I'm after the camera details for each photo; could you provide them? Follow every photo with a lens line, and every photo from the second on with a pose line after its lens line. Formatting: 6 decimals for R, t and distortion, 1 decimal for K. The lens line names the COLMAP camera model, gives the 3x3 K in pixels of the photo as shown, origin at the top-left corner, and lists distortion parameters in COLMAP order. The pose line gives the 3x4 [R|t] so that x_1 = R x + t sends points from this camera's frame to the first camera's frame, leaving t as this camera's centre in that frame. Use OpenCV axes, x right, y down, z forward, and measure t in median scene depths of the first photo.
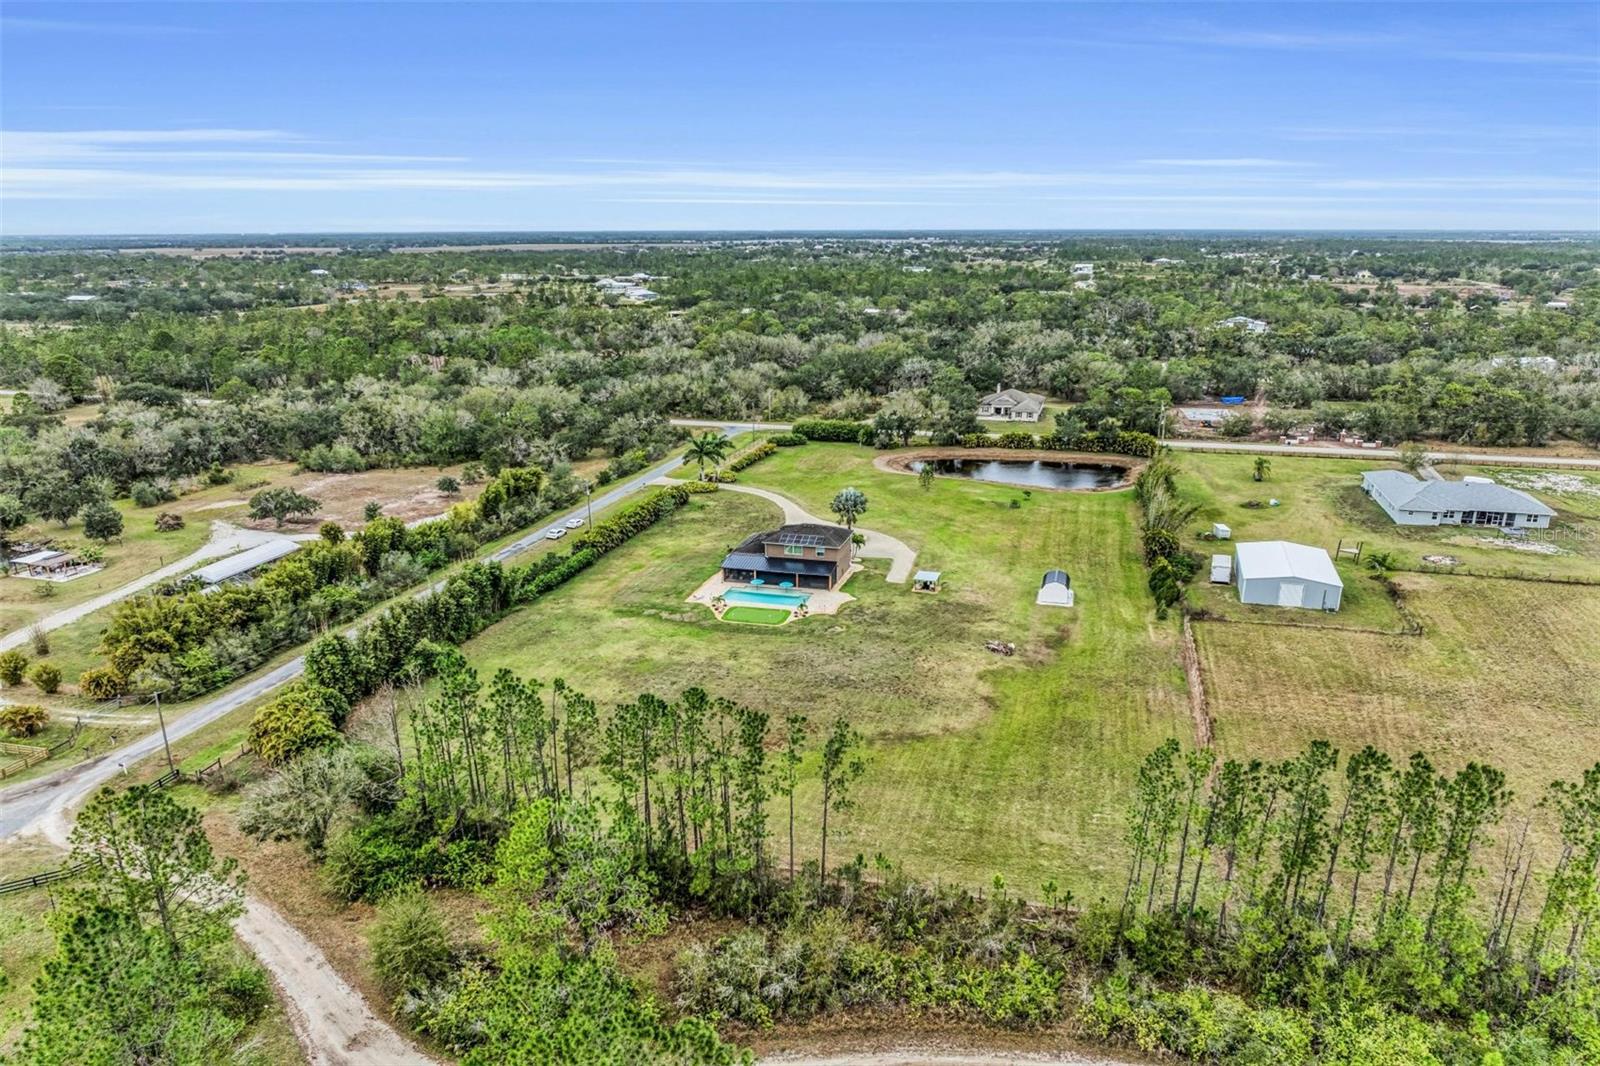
lens RADIAL K [[1132.7, 0, 802.9], [0, 1132.7, 532.3], [0, 0, 1]] dist [-0.014117, -0.009595]
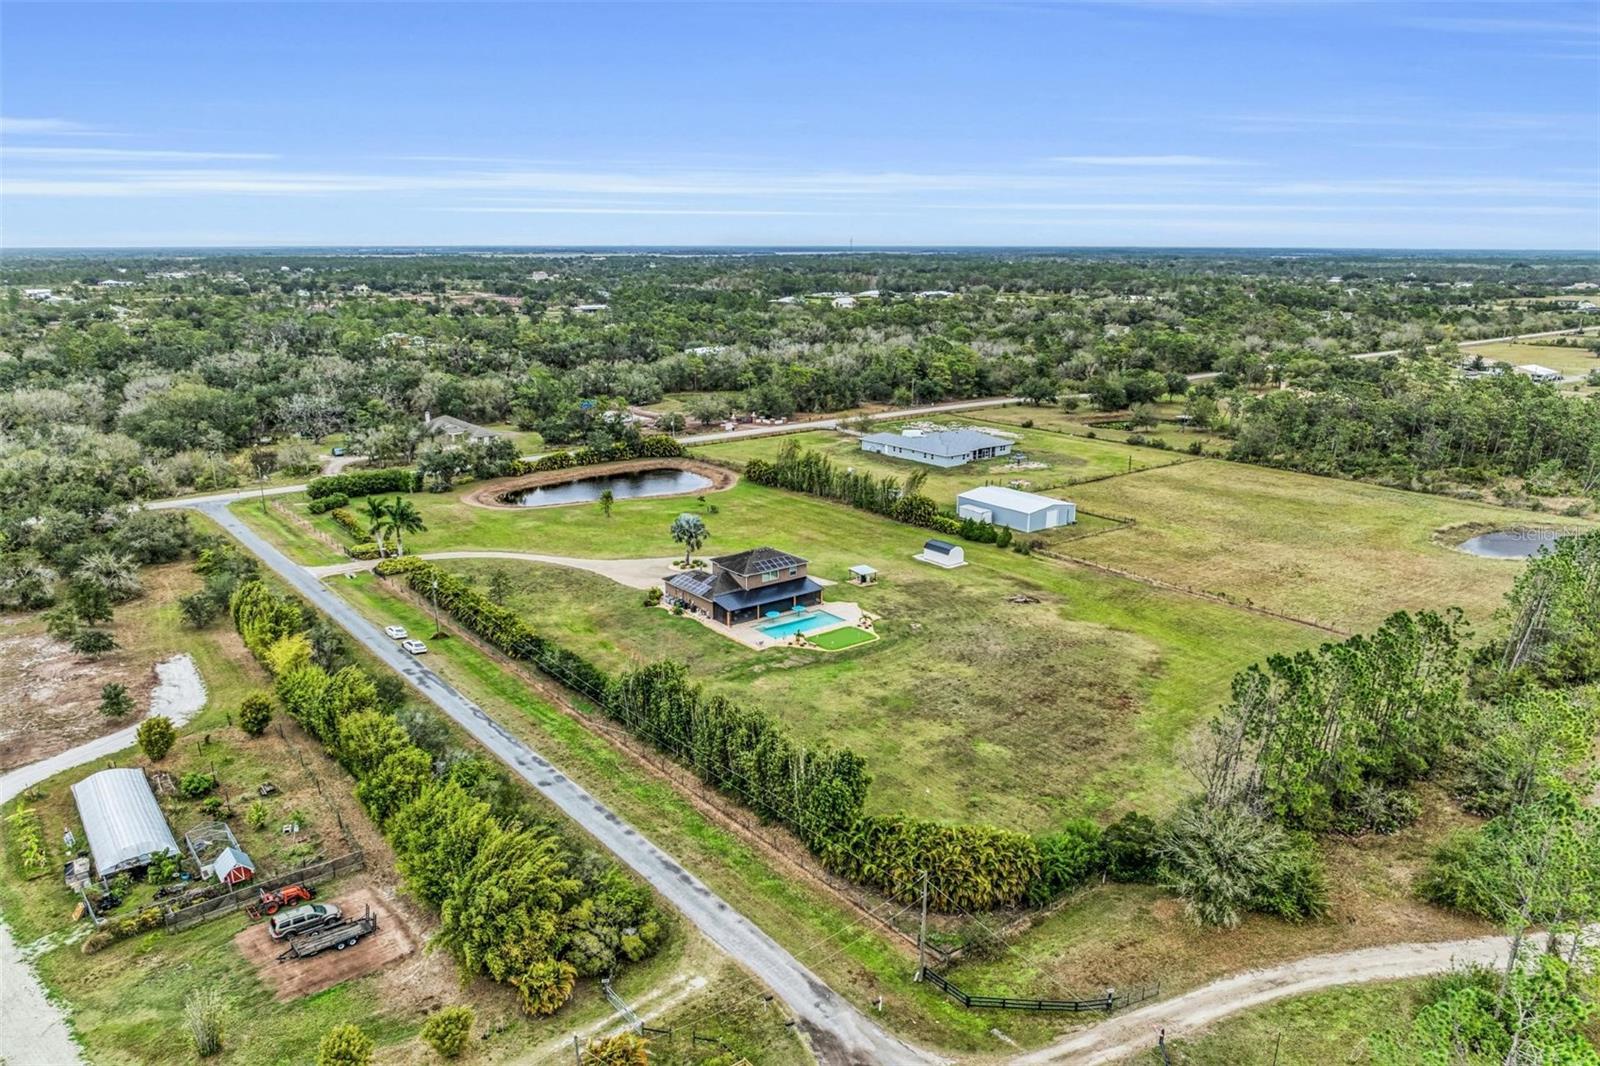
lens RADIAL K [[1136.8, 0, 804.6], [0, 1136.8, 531.7], [0, 0, 1]] dist [-0.001763, -0.042285]
pose [[0.597671, -0.194906, 0.777689, -0.586290], [0.207486, 0.974557, 0.084789, -0.077109], [-0.774428, 0.110684, 0.622904, 0.292372]]
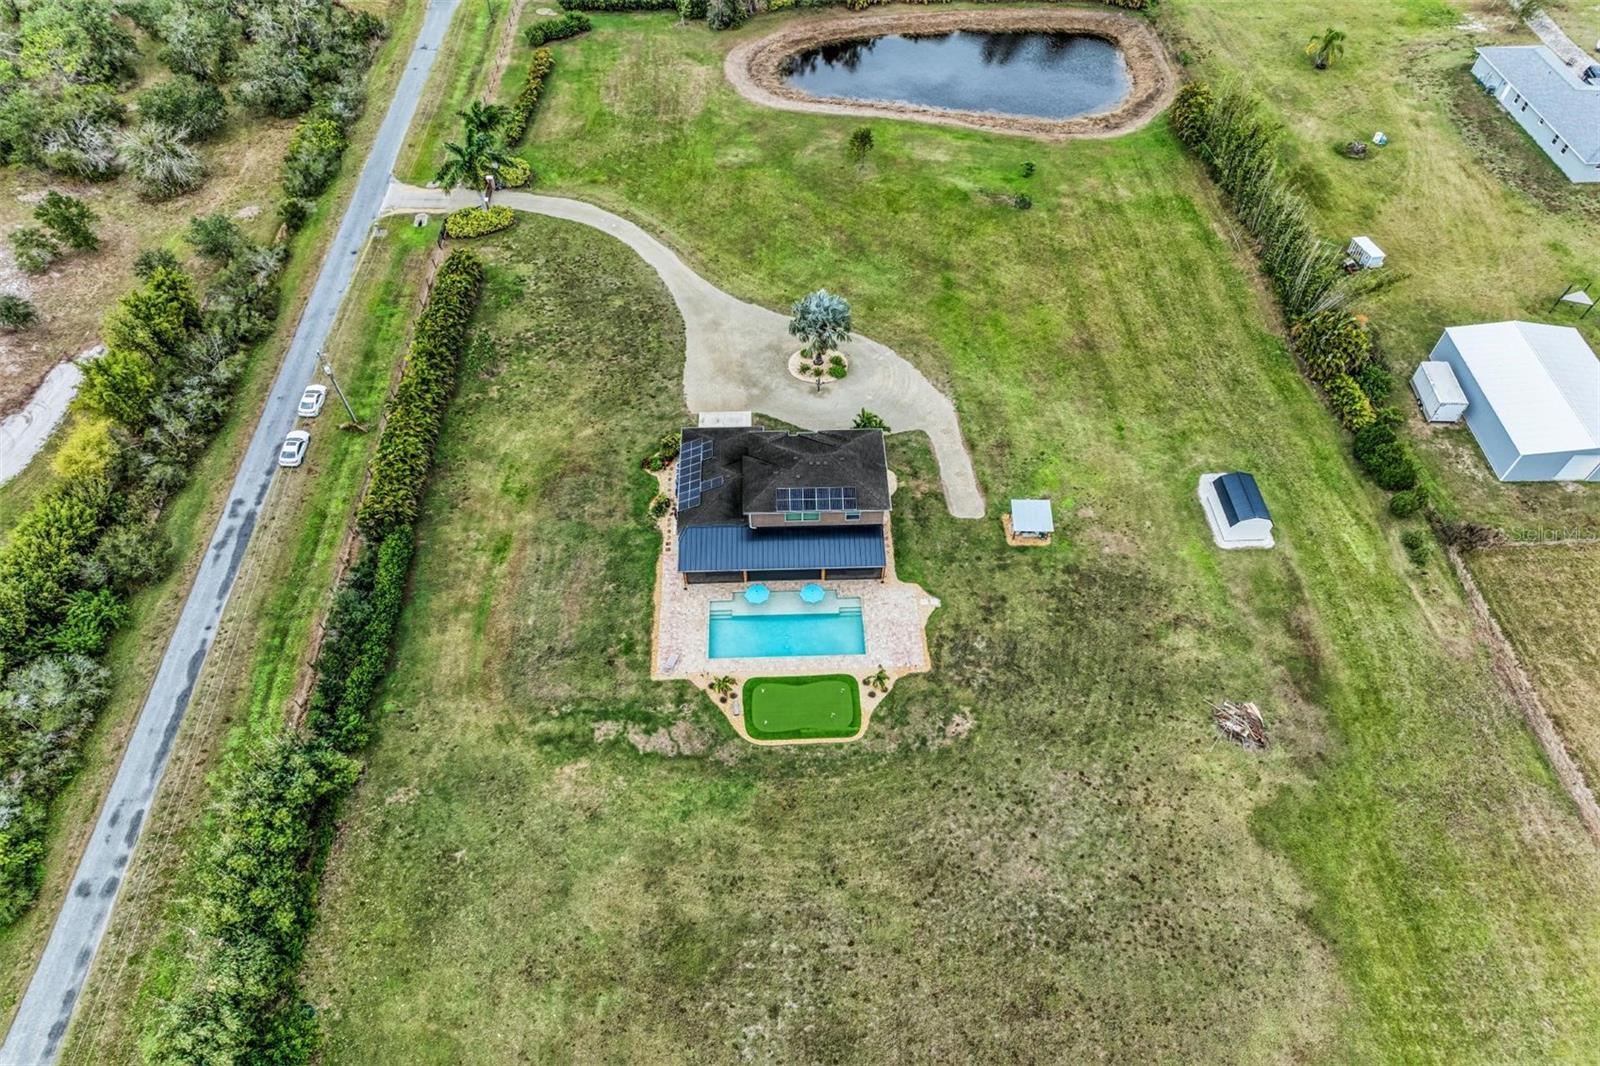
lens RADIAL K [[1295.3, 0, 800.0], [0, 1295.3, 533.0], [0, 0, 1]] dist [-0.018902, 0.000486]
pose [[0.955709, -0.204821, 0.211350, -0.116170], [0.075038, 0.863954, 0.497949, -0.231622], [-0.284587, -0.460035, 0.841058, 0.365214]]
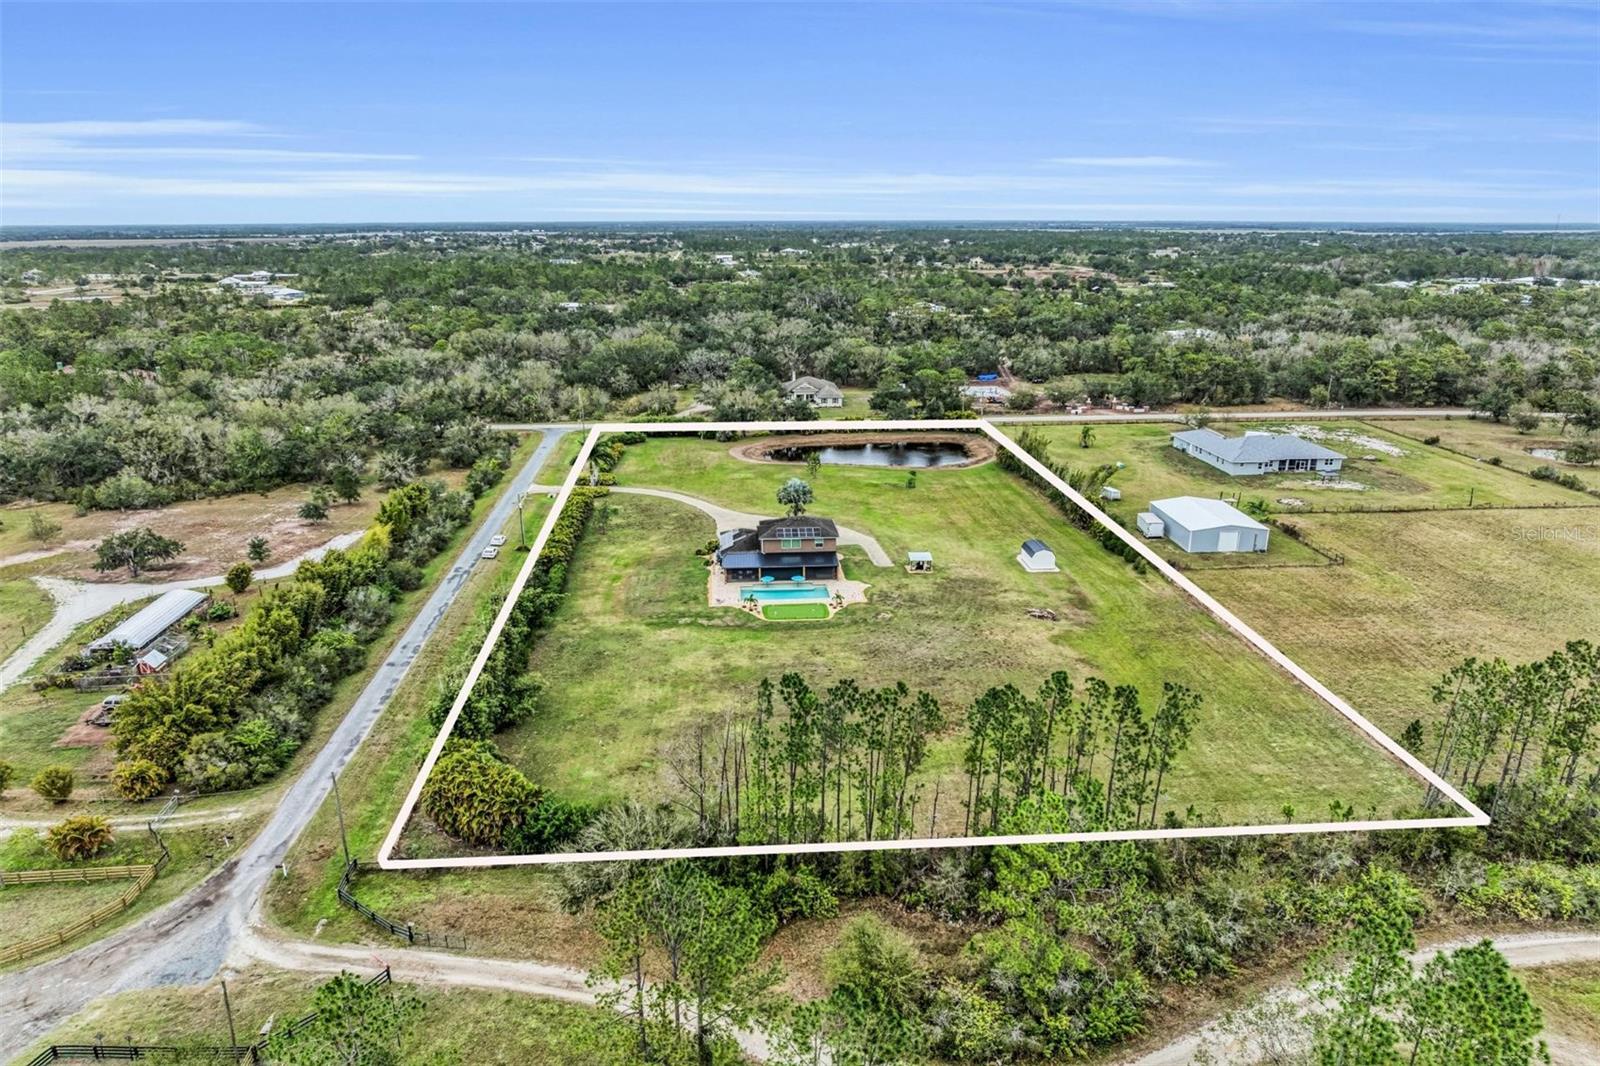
lens RADIAL K [[1136.8, 0, 804.6], [0, 1136.8, 531.7], [0, 0, 1]] dist [-0.001763, -0.042285]
pose [[0.940015, -0.089190, 0.329266, -0.257393], [0.087454, 0.995966, 0.020110, -0.010915], [-0.329731, 0.009892, 0.944023, 0.044638]]
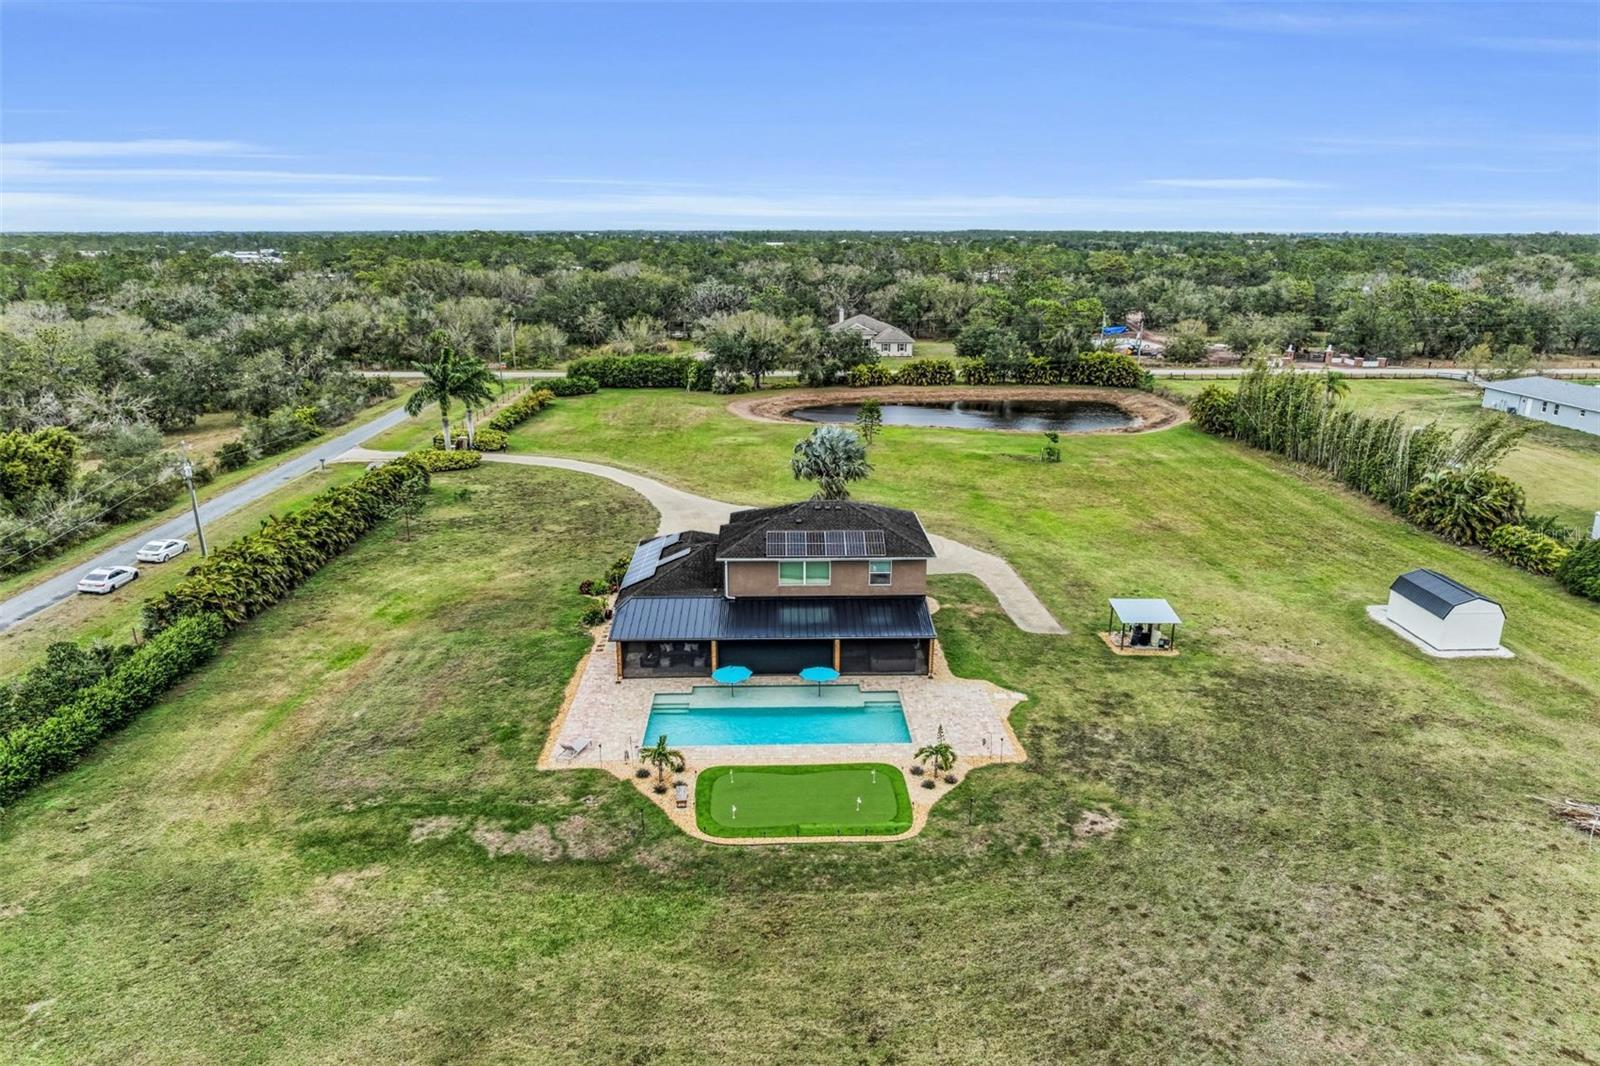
lens RADIAL K [[1132.7, 0, 802.9], [0, 1132.7, 532.3], [0, 0, 1]] dist [-0.014117, -0.009595]
pose [[0.956285, -0.072124, 0.283403, -0.089190], [0.072973, 0.997305, 0.007573, -0.000364], [-0.283185, 0.013439, 0.958971, 0.513467]]
